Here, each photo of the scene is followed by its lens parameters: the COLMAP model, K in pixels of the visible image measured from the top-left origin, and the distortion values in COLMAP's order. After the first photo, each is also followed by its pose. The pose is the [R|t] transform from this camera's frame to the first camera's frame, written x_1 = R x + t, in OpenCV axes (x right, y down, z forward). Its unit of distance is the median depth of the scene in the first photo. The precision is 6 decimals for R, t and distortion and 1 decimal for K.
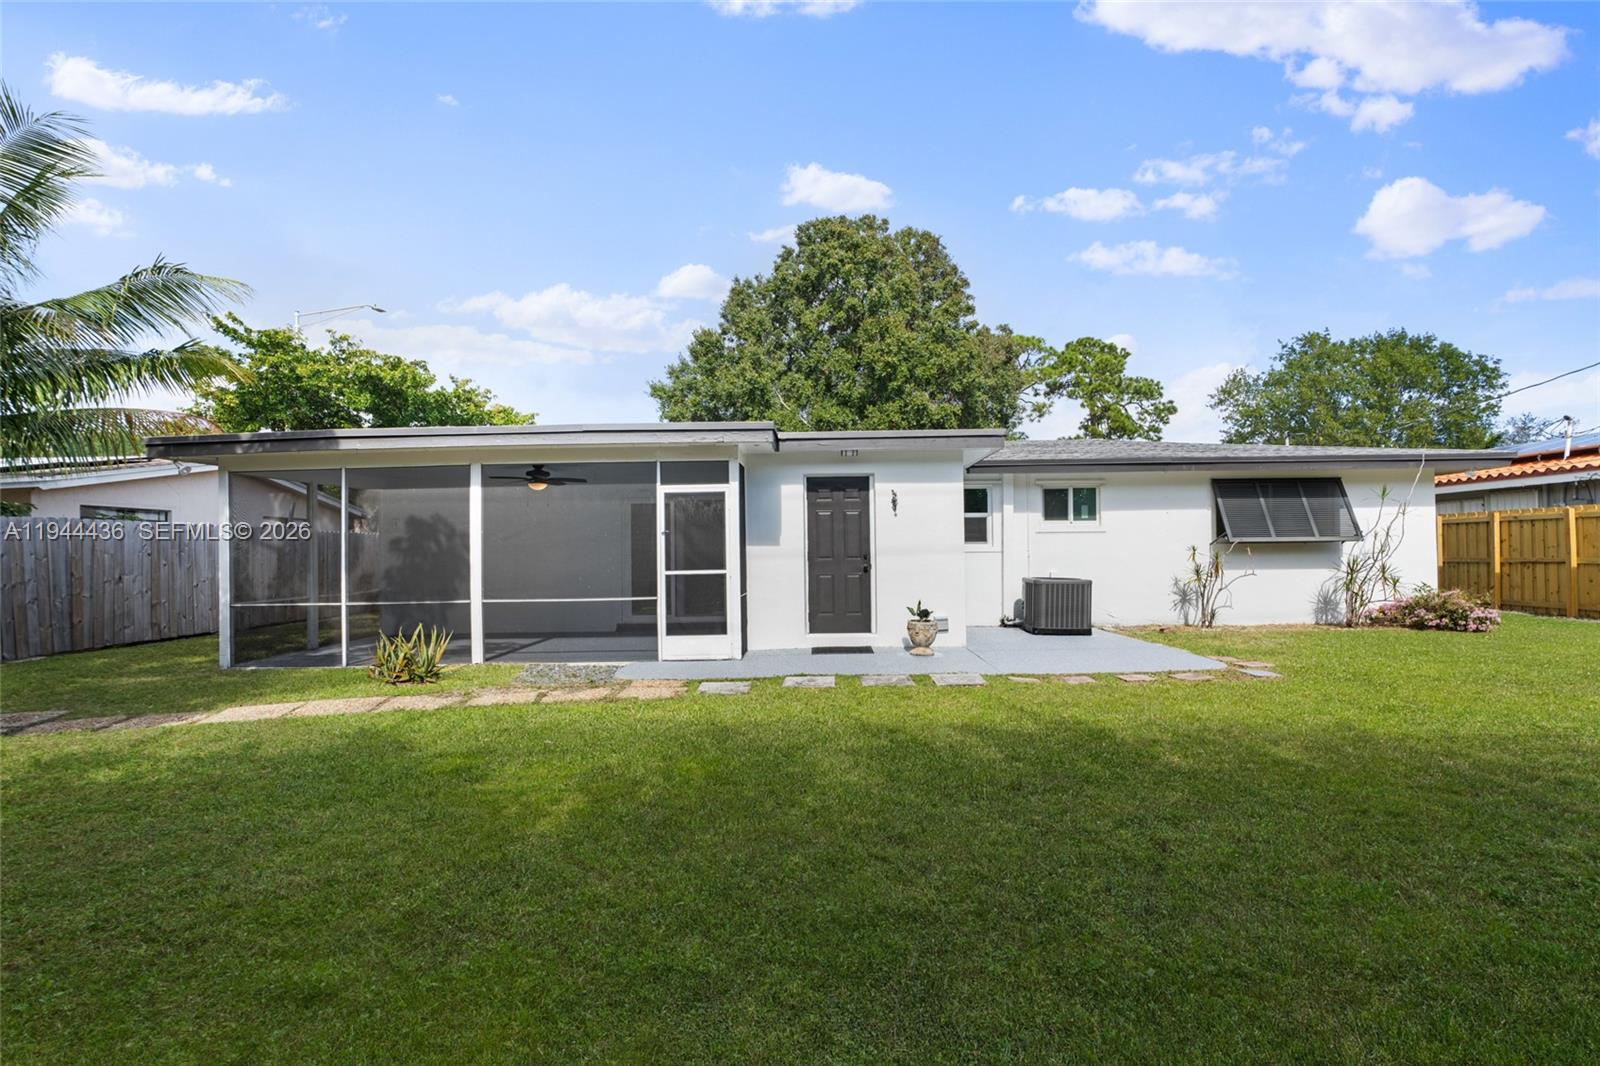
lens RADIAL K [[720.6, 0, 803.5], [0, 720.6, 542.1], [0, 0, 1]] dist [-0.004106, 0.000013]
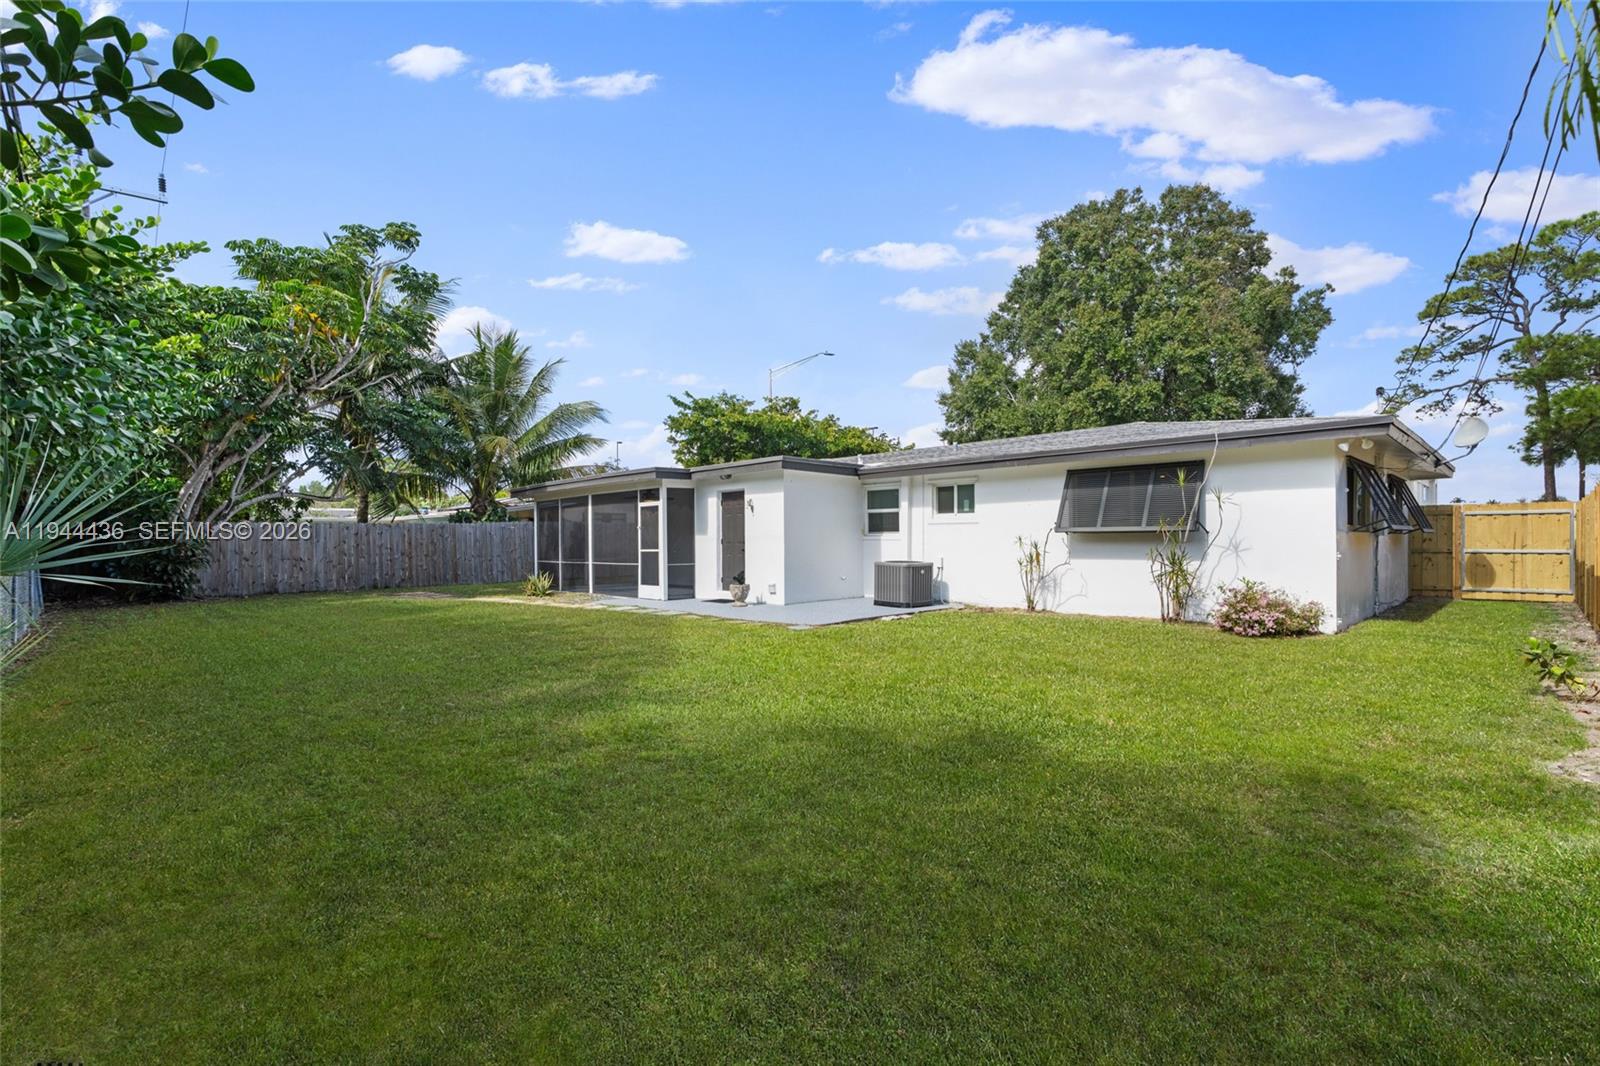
lens RADIAL K [[720.6, 0, 803.5], [0, 720.6, 542.1], [0, 0, 1]] dist [-0.004106, 0.000013]
pose [[0.705576, 0.009221, -0.708574, 1.040928], [0.009460, 0.999704, 0.022429, -0.011985], [0.708571, -0.022529, 0.705280, 0.004691]]
